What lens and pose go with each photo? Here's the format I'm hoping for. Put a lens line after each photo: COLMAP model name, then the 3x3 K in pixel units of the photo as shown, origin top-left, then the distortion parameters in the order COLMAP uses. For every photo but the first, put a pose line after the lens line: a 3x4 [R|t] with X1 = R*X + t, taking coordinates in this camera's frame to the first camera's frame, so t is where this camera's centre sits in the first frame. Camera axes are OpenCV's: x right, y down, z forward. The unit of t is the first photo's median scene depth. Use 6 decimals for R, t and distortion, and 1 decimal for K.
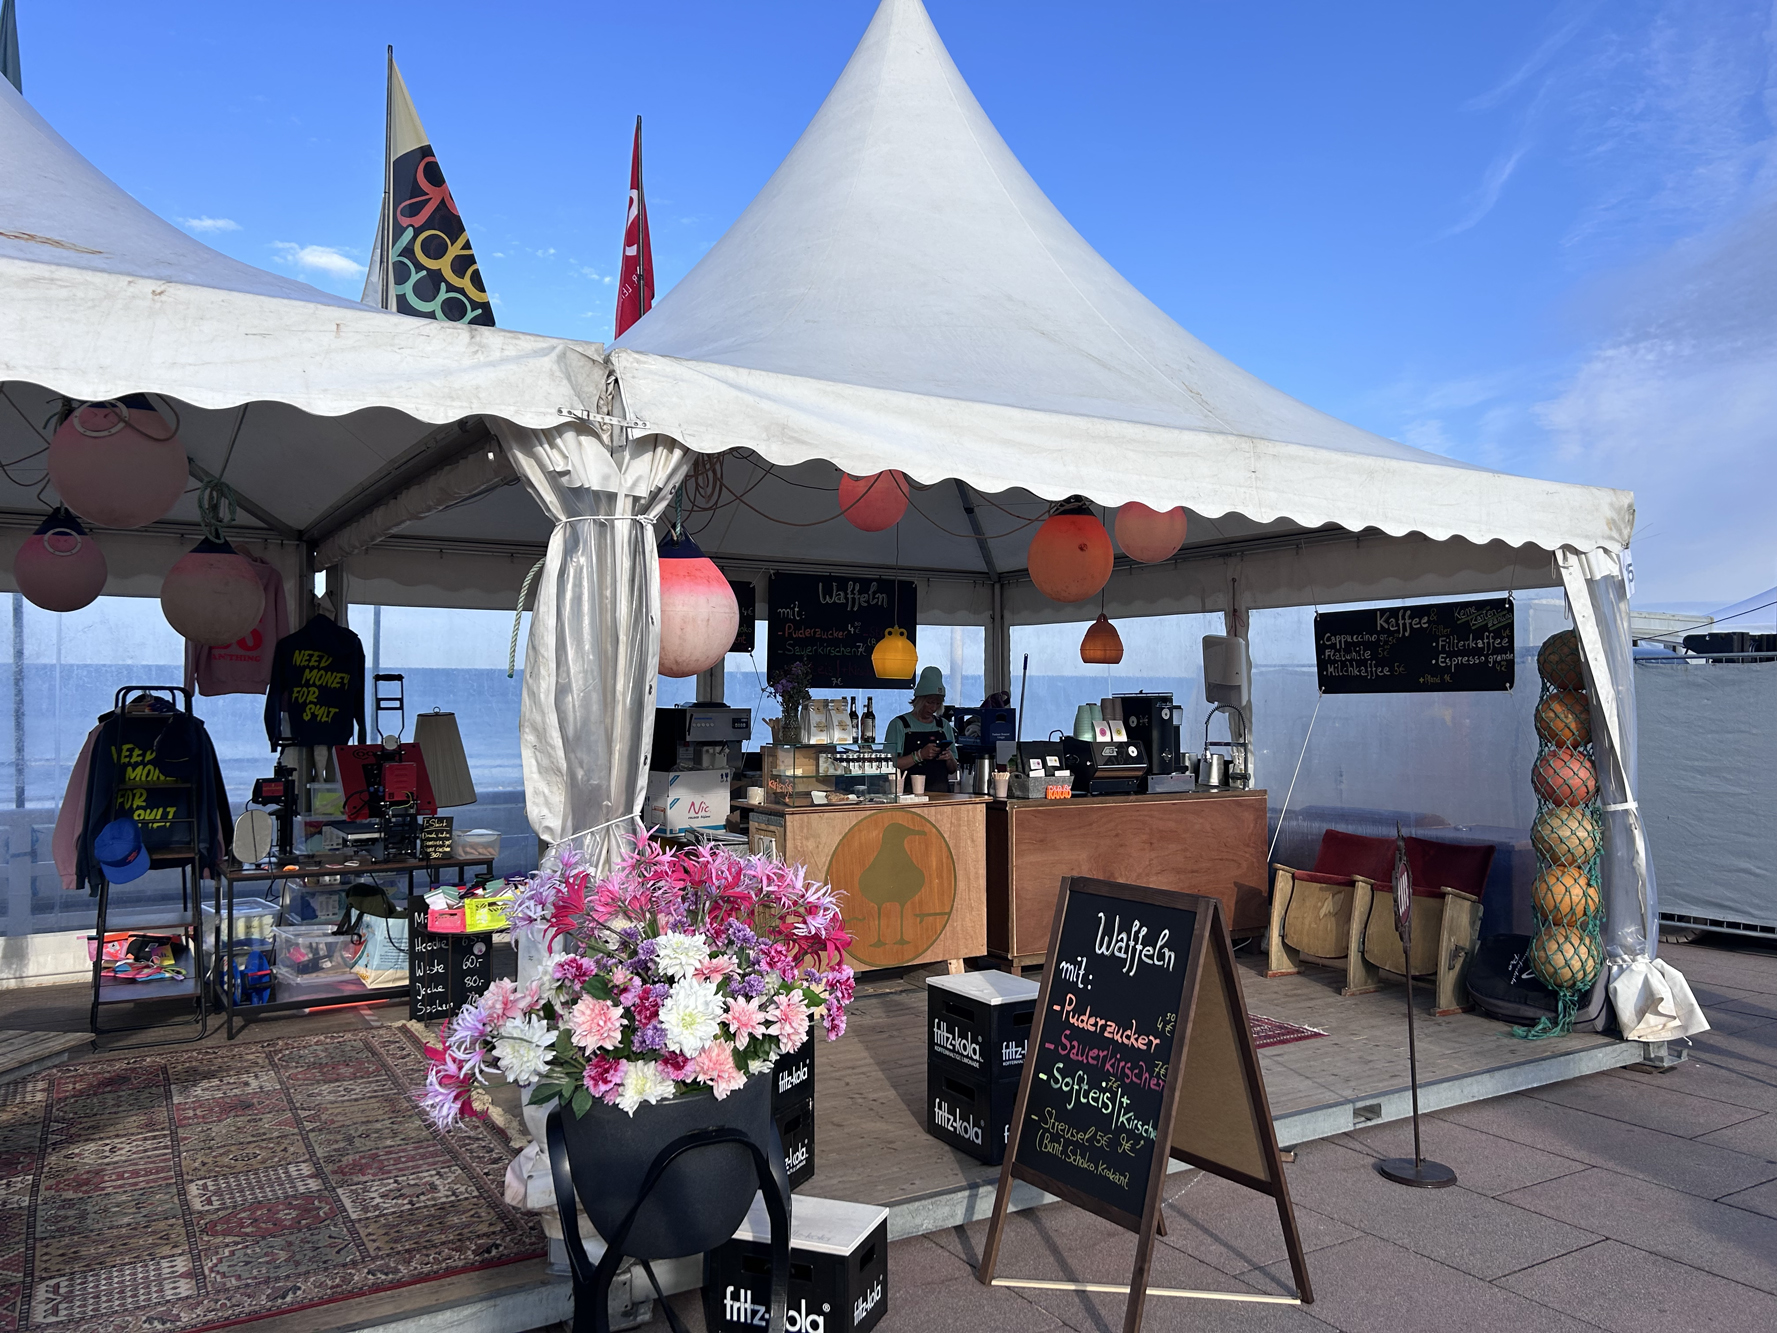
lens RADIAL K [[1325.7, 0, 888.5], [0, 1325.7, 666.5], [0, 0, 1]] dist [0.056289, -0.069108]
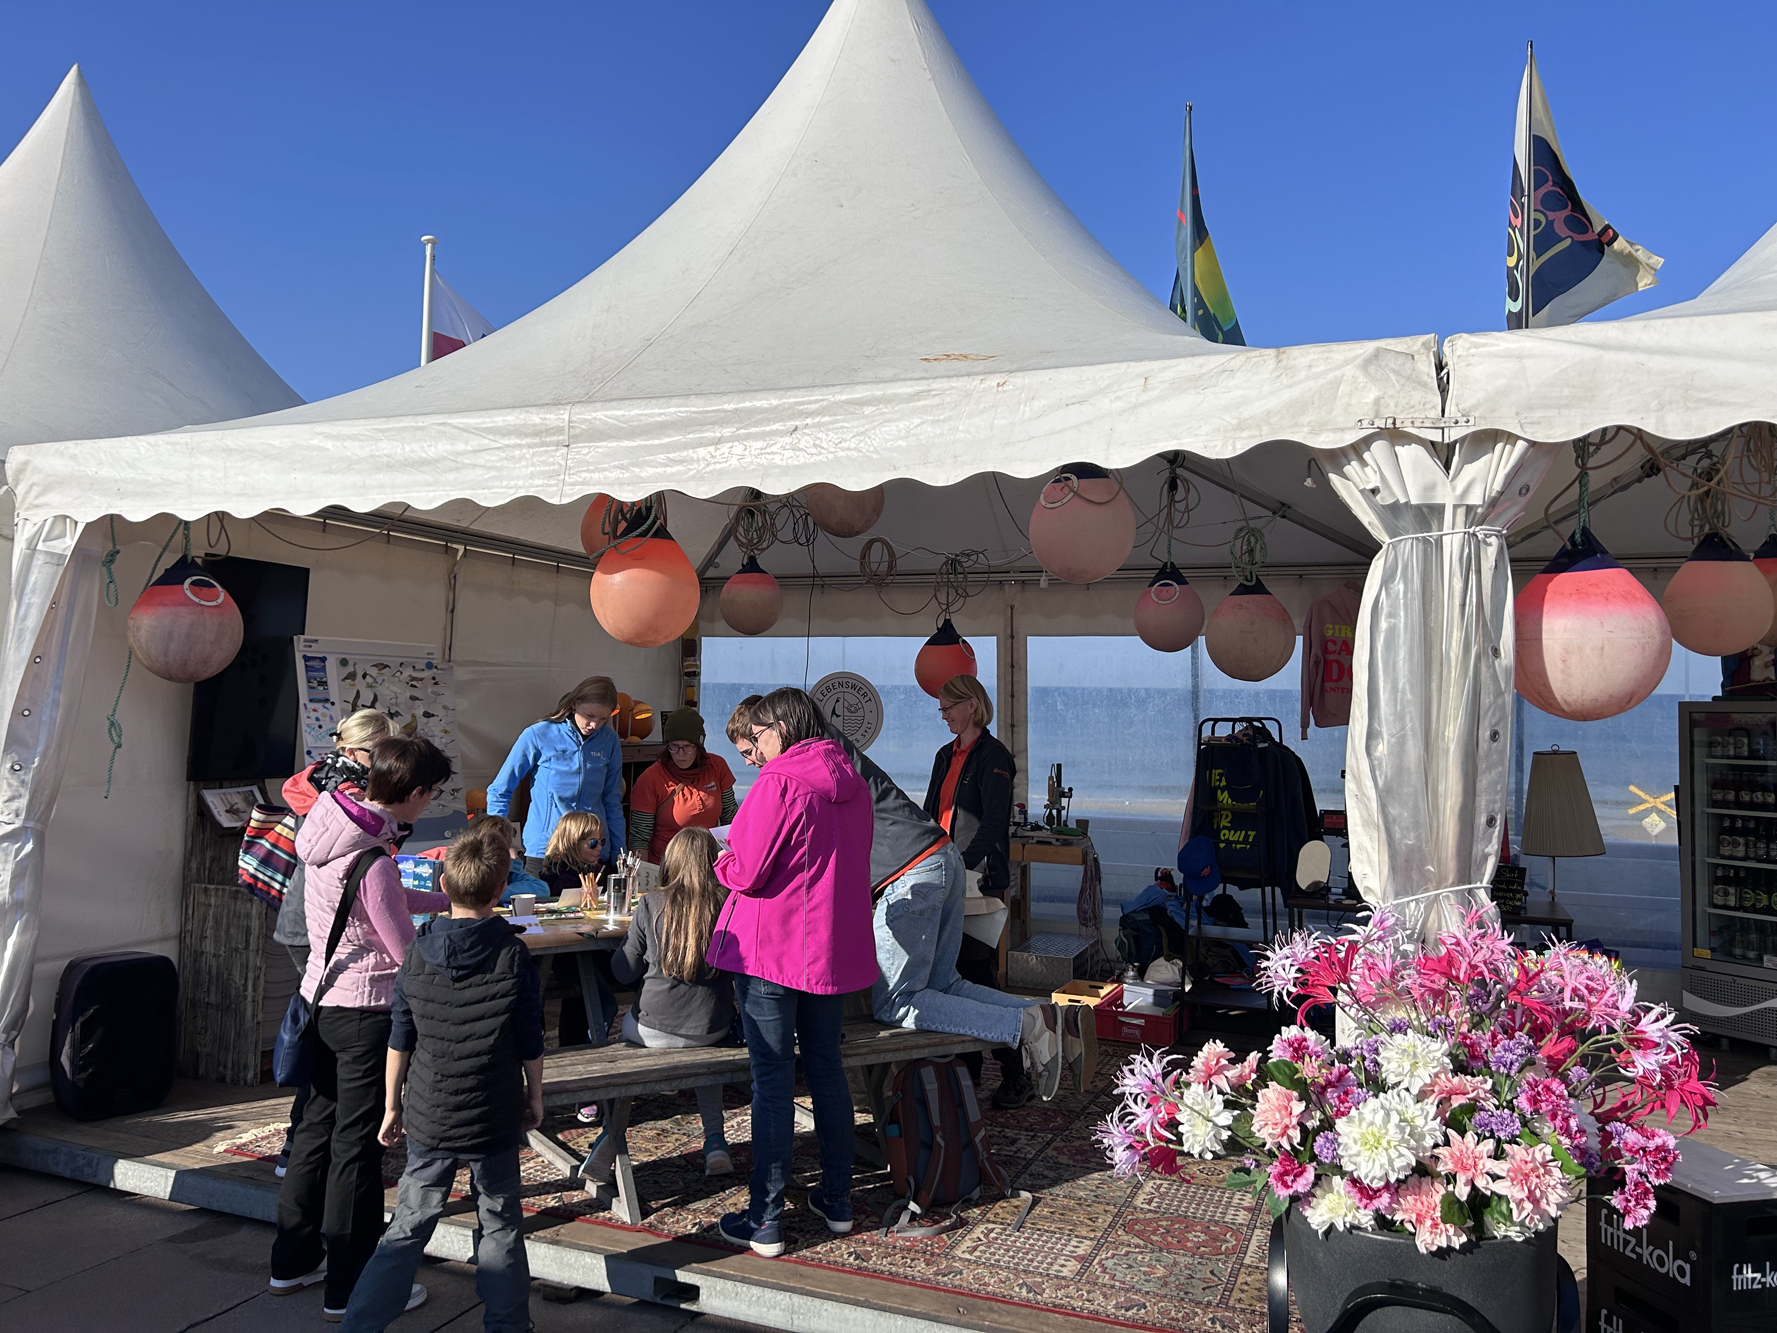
lens RADIAL K [[1333.7, 0, 882.6], [0, 1333.7, 651.0], [0, 0, 1]] dist [0.071898, -0.097585]
pose [[0.593264, -0.024711, -0.804629, 0.270583], [0.000506, 0.999540, -0.030323, -0.010249], [0.805008, 0.017582, 0.593003, 0.195834]]
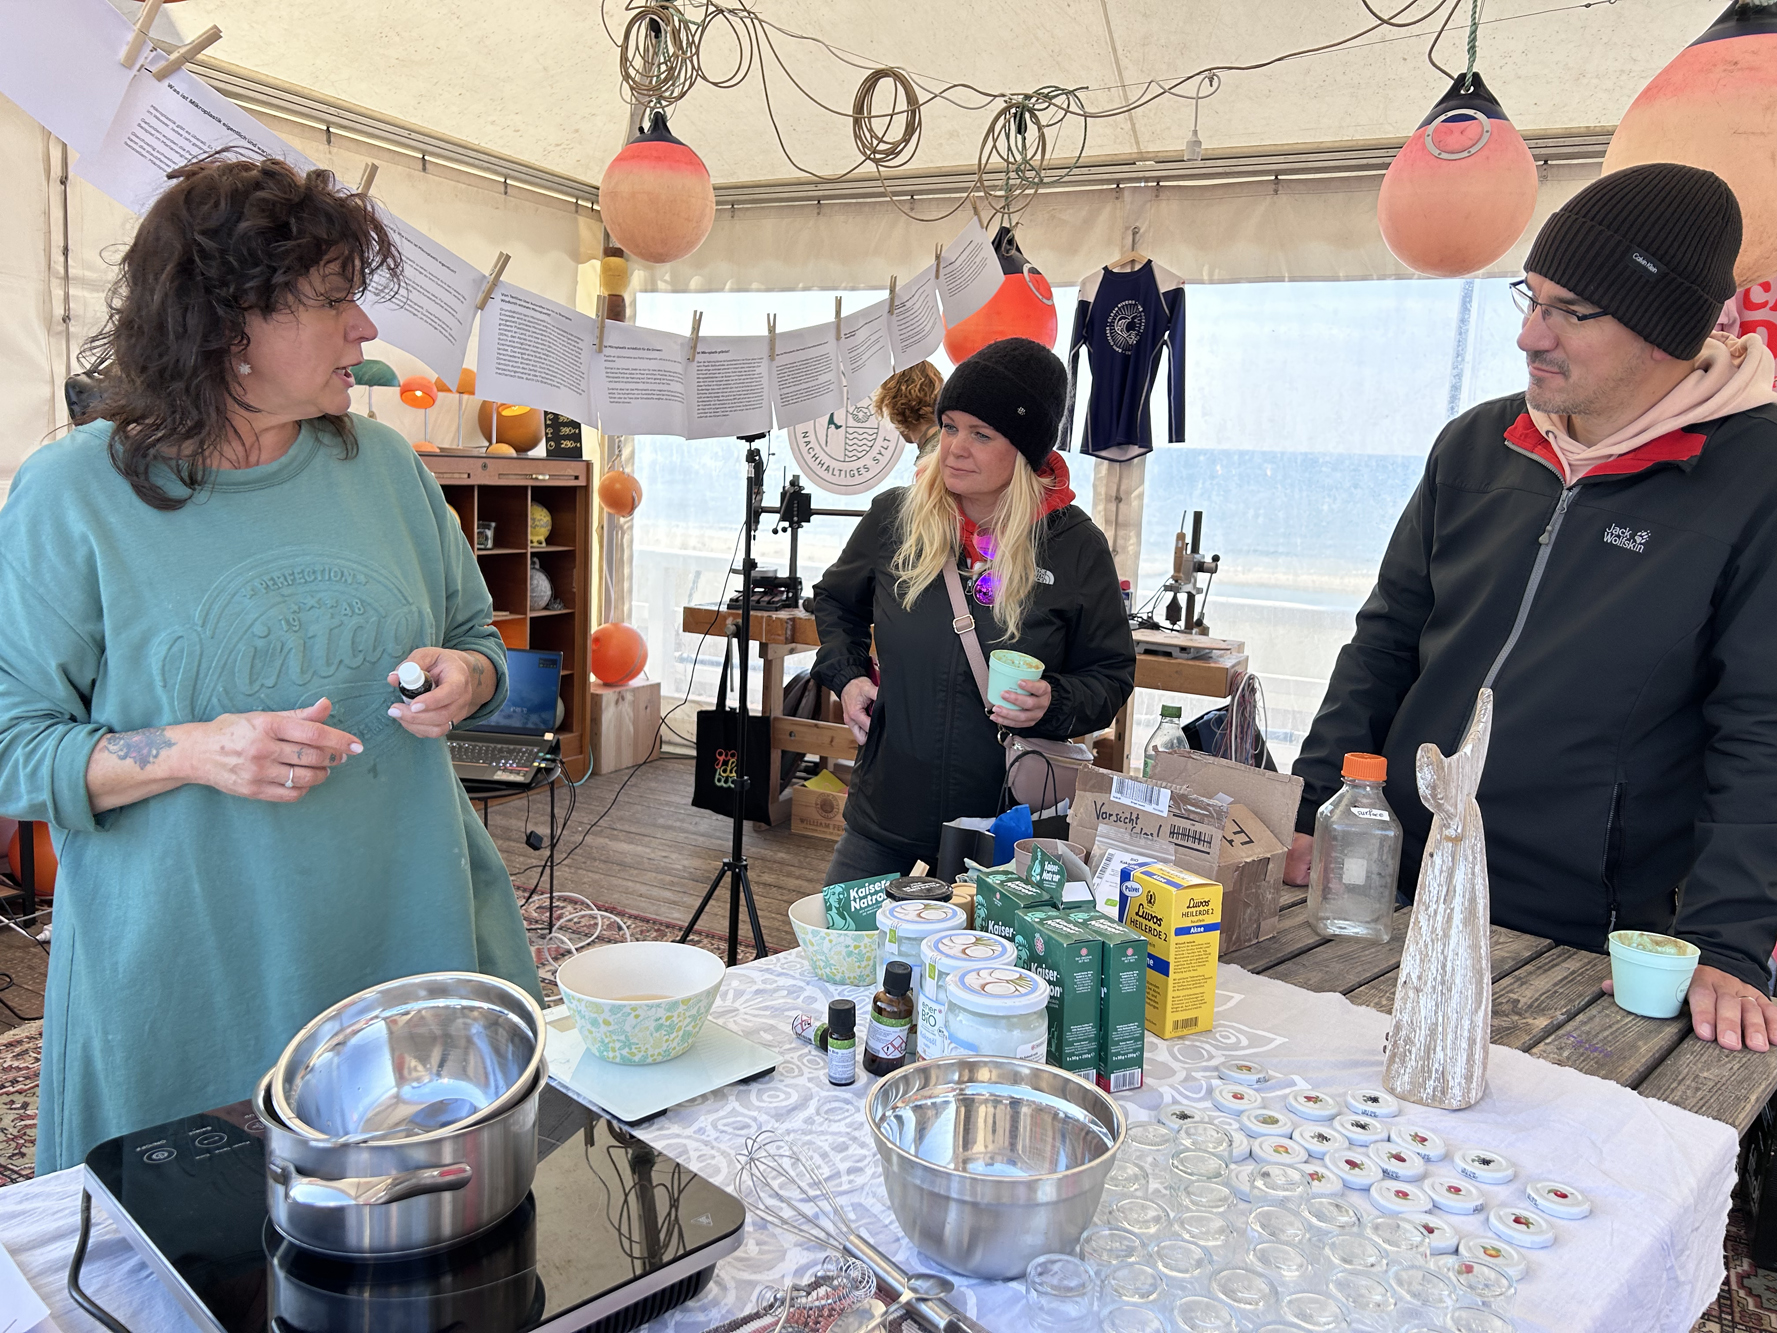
lens RADIAL K [[1357.8, 0, 885.1], [0, 1357.8, 708.0], [0, 0, 1]] dist [0.143895, -0.188598]
pose [[0.520266, 0.176249, -0.835619, -0.376385], [-0.026131, 0.981299, 0.190706, 0.050766], [0.853604, -0.077383, 0.515142, 0.809505]]
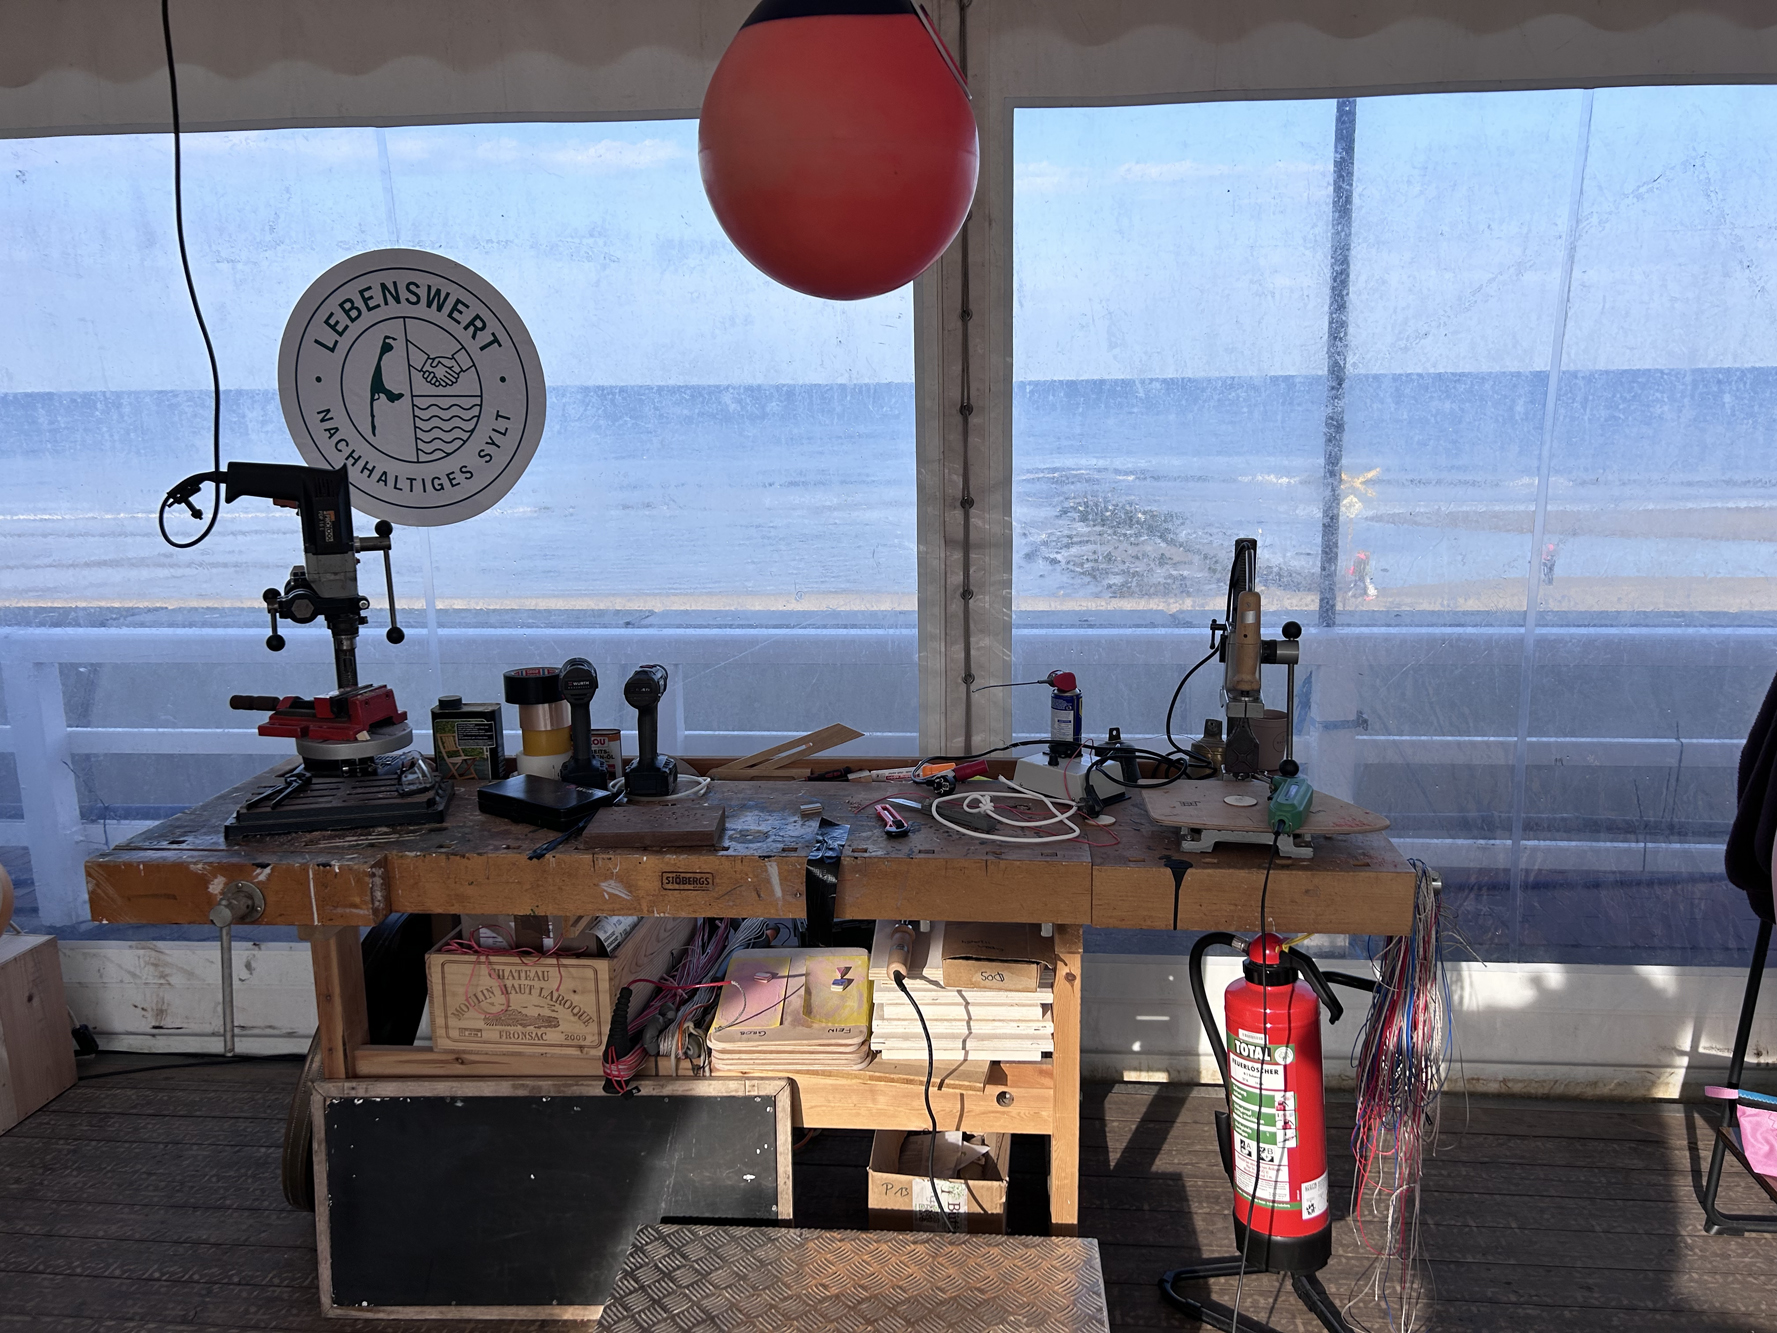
lens RADIAL K [[1331.5, 0, 945.9], [0, 1331.5, 670.7], [0, 0, 1]] dist [0.004967, -0.000062]
pose [[0.815125, 0.101839, -0.570263, -1.031881], [0.025592, 0.977134, 0.211081, 0.035035], [0.578720, -0.186652, 0.793879, 1.124990]]
